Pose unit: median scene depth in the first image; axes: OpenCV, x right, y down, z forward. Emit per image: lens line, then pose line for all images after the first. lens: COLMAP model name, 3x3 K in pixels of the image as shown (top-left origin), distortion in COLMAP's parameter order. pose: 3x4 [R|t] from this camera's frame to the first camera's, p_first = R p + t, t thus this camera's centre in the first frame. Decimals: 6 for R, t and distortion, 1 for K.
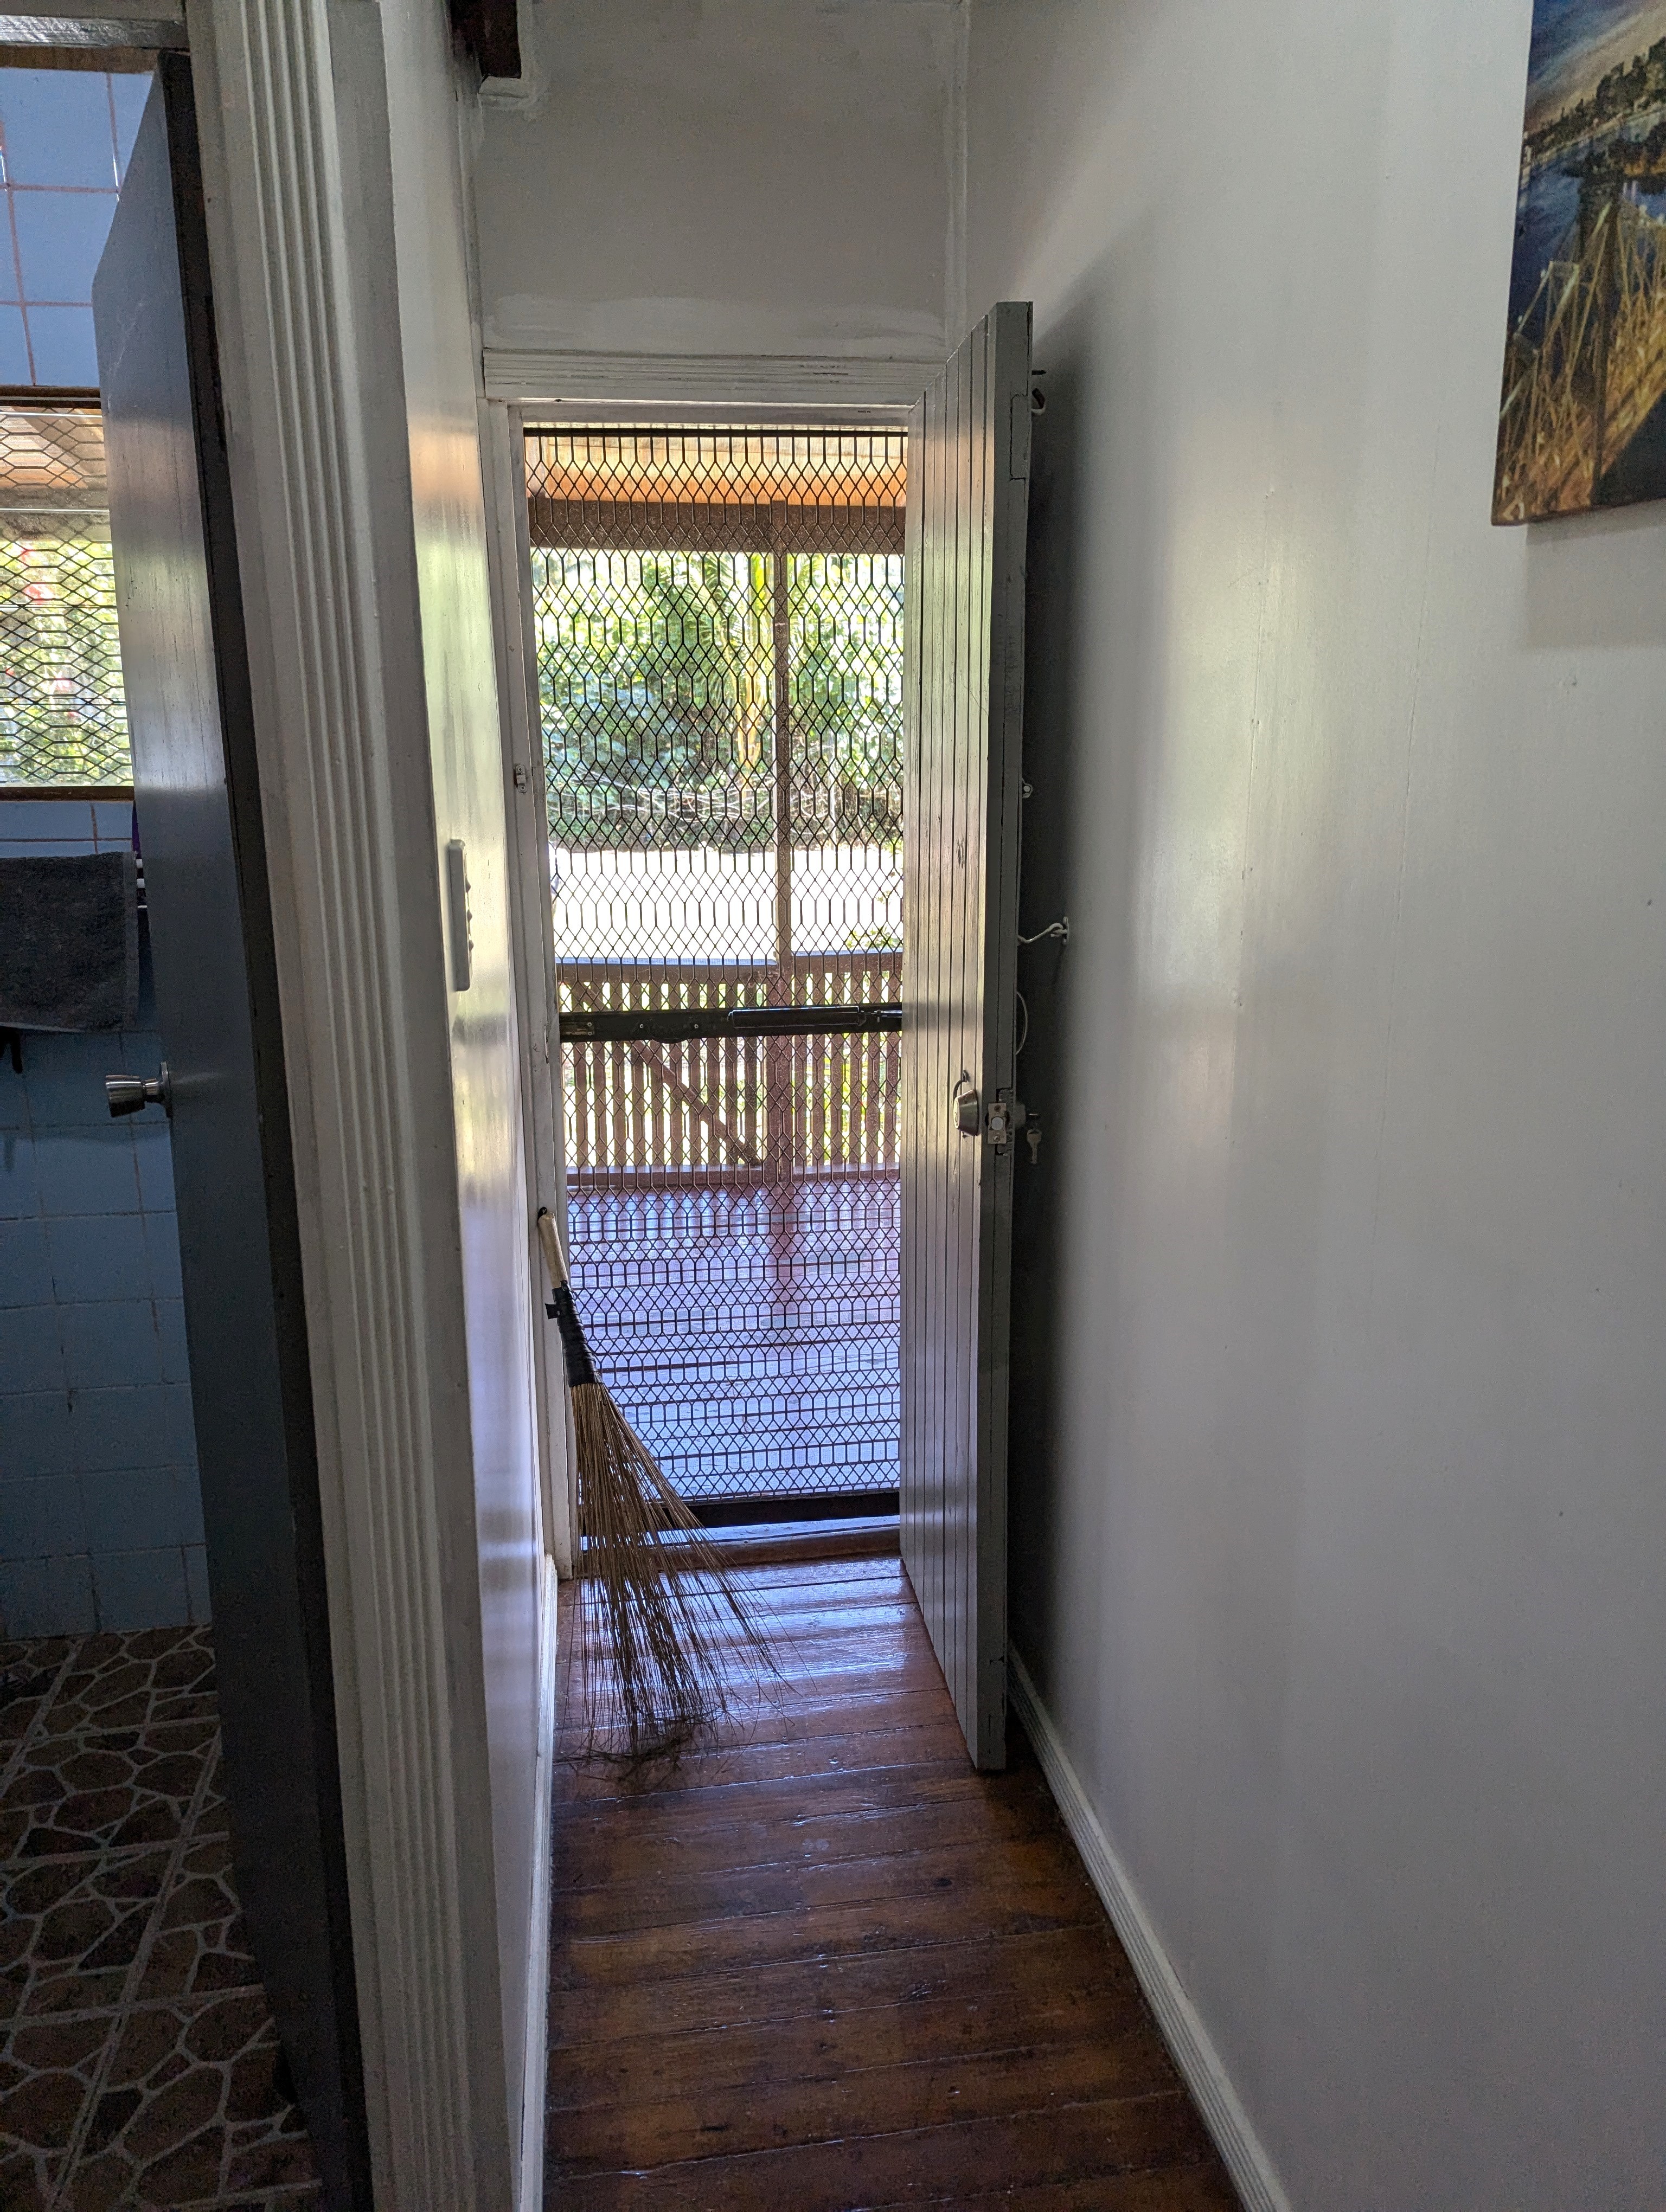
lens RADIAL K [[1563.8, 0, 838.1], [0, 1563.8, 1109.7], [0, 0, 1]] dist [0.052949, -0.026776]
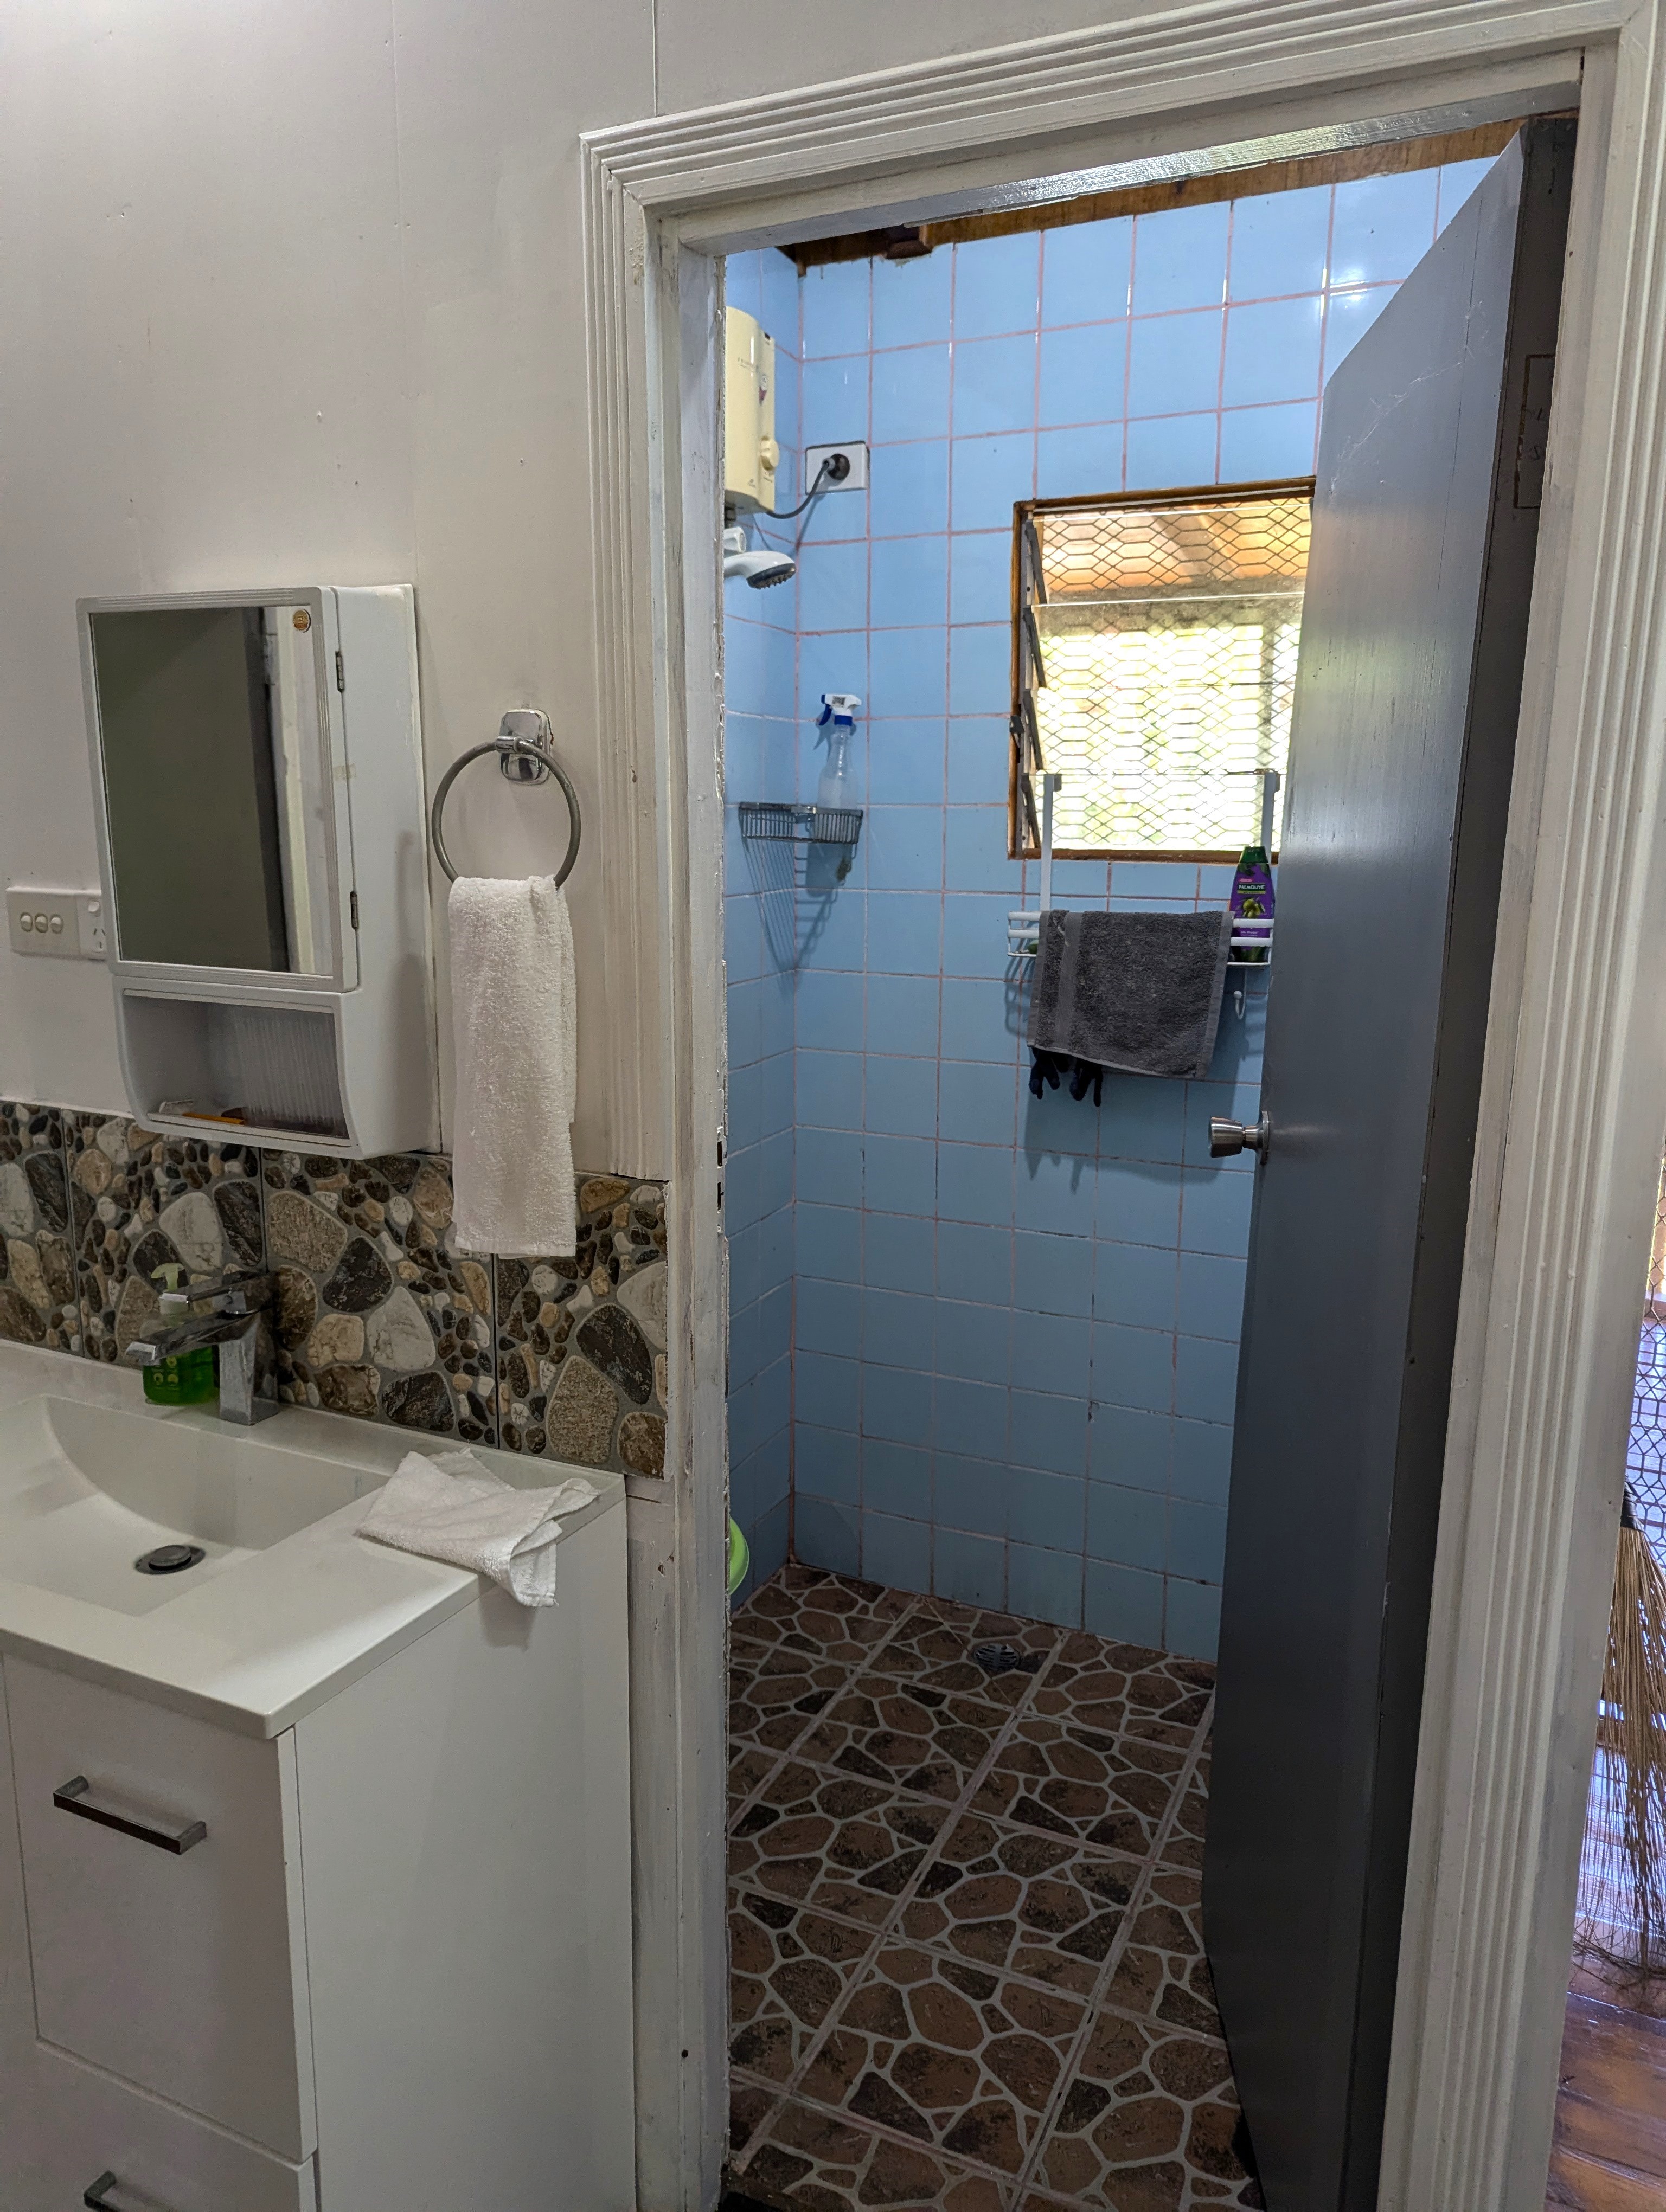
lens RADIAL K [[1563.8, 0, 843.3], [0, 1563.8, 1111.0], [0, 0, 1]] dist [0.052949, -0.026776]
pose [[0.850898, 0.135744, -0.507490, -0.121536], [-0.154551, 0.987971, 0.005130, 0.002235], [0.502081, 0.074068, 0.861643, -0.025191]]
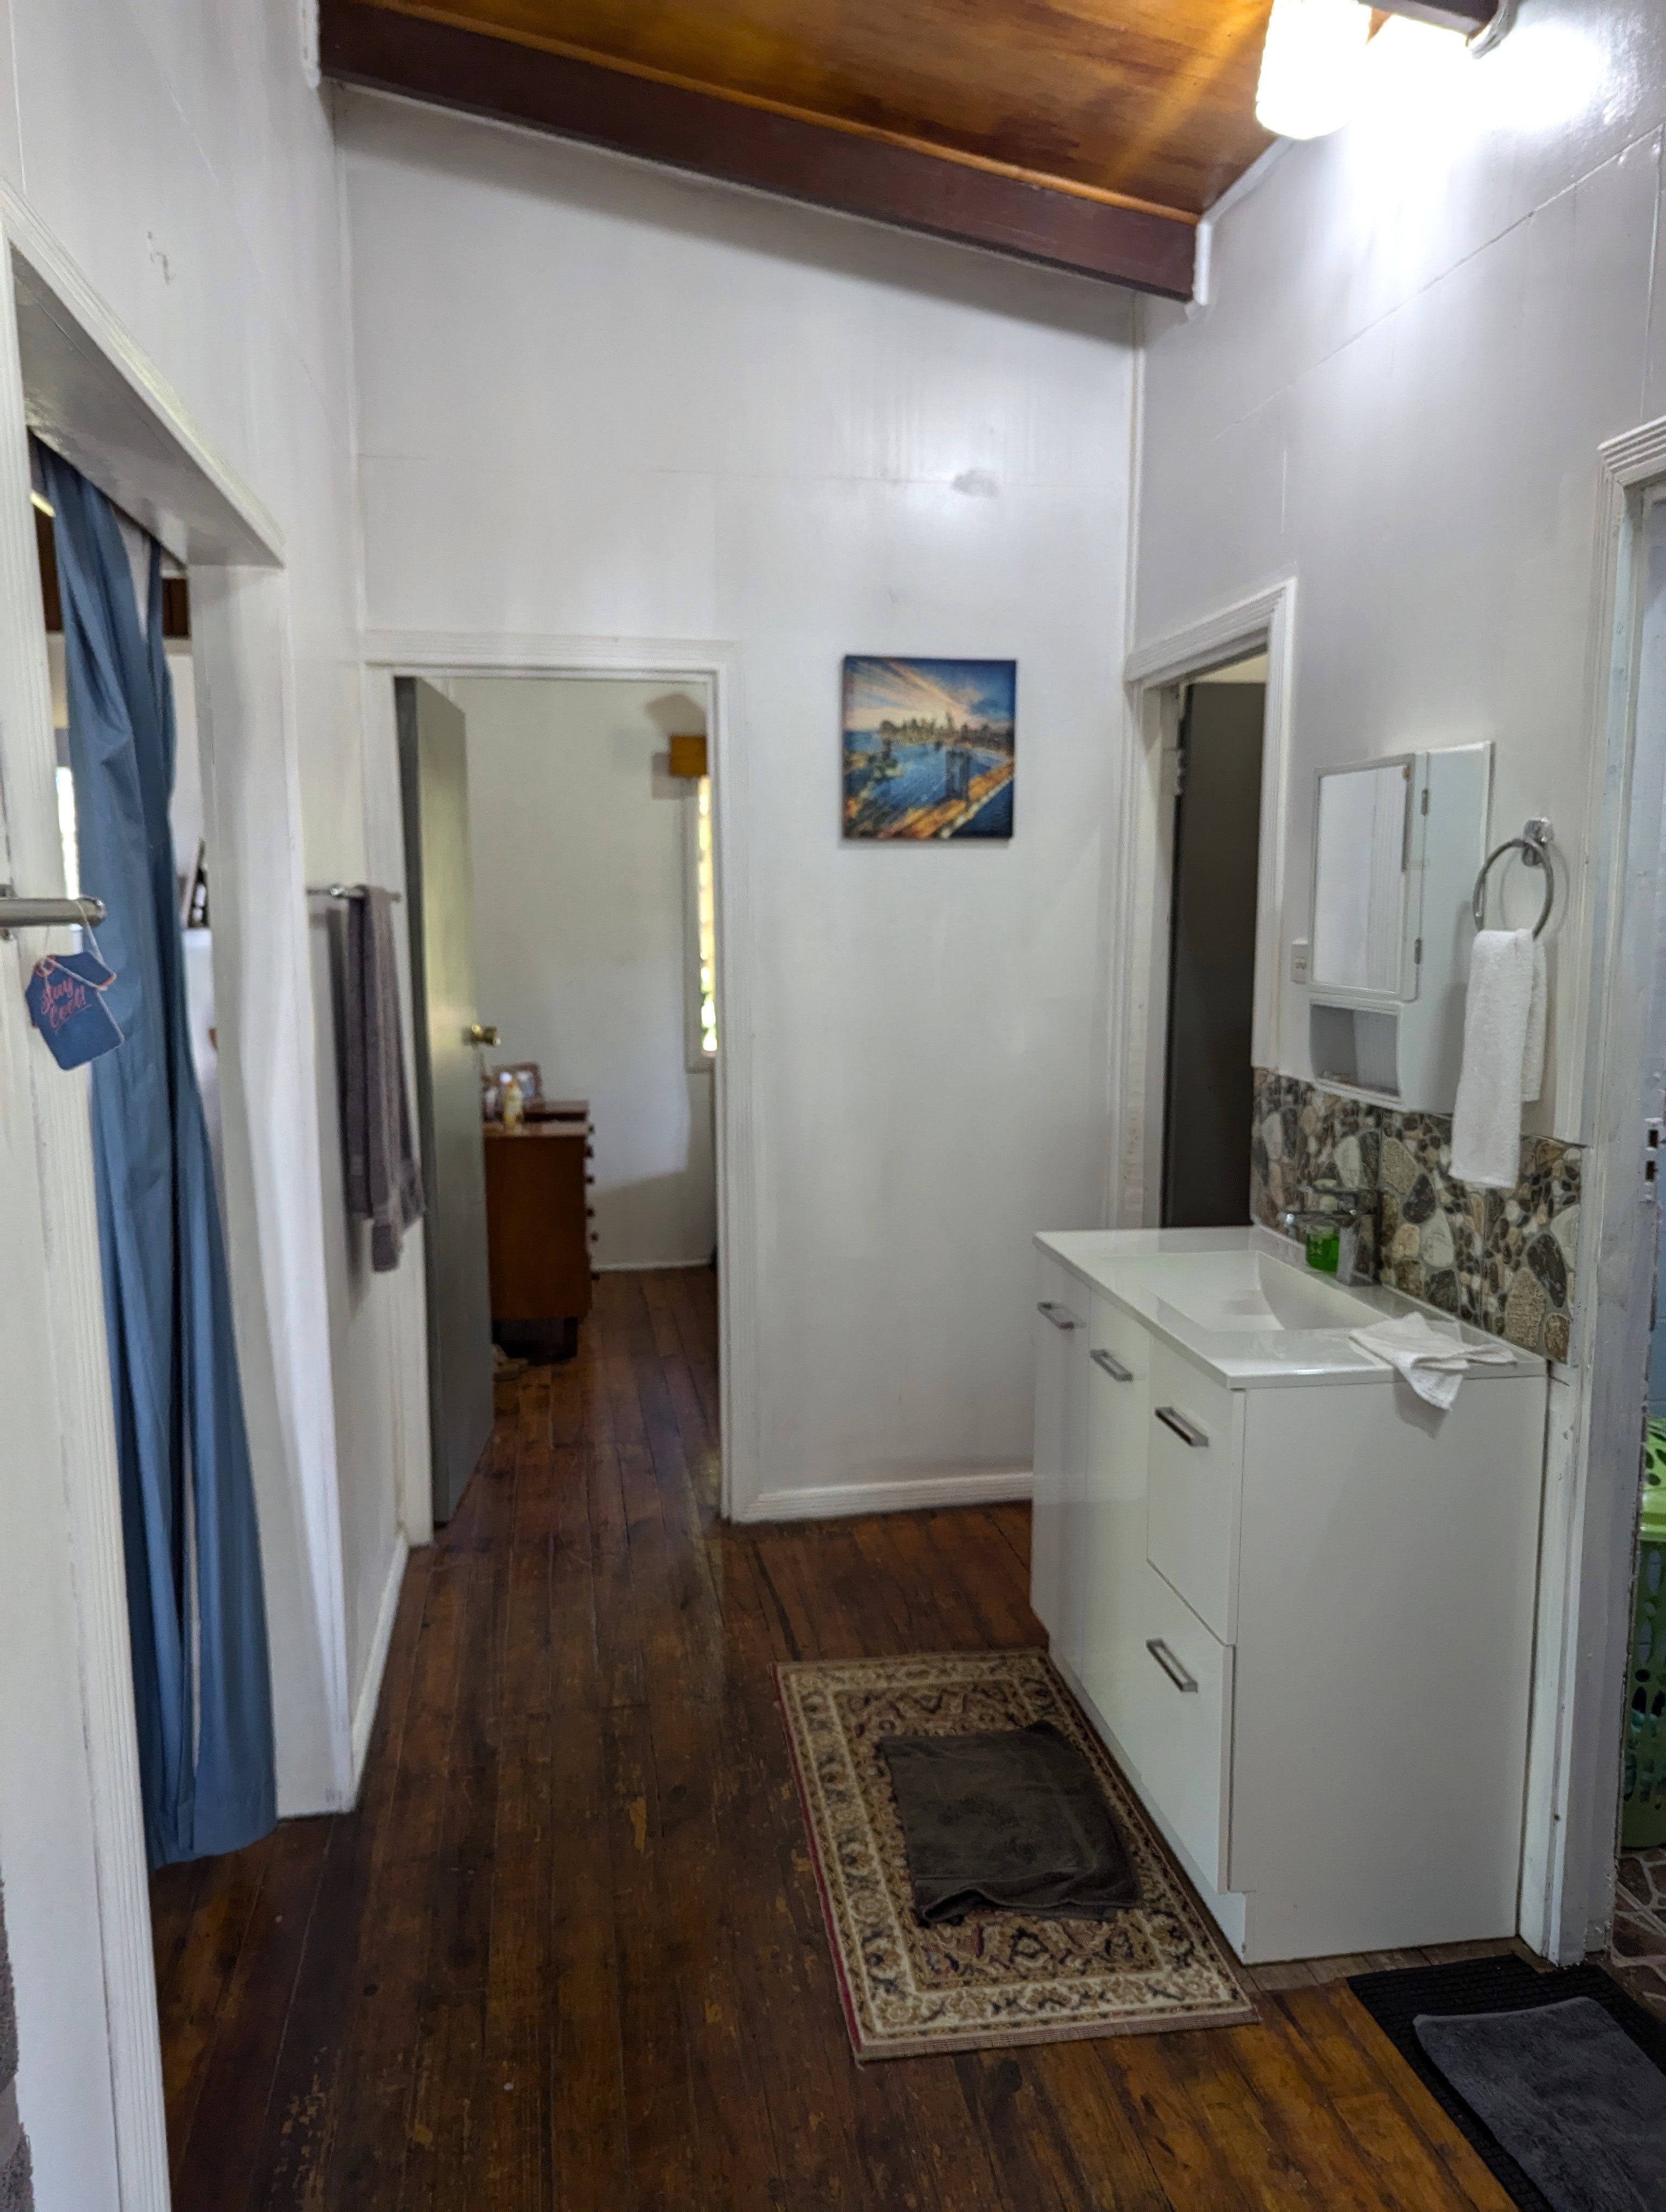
lens RADIAL K [[1563.8, 0, 827.4], [0, 1563.8, 1105.2], [0, 0, 1]] dist [0.052949, -0.026776]
pose [[0.056523, 0.159386, -0.985597, 0.870890], [-0.234442, 0.961692, 0.142075, -0.011149], [0.970486, 0.223035, 0.091725, -0.005906]]
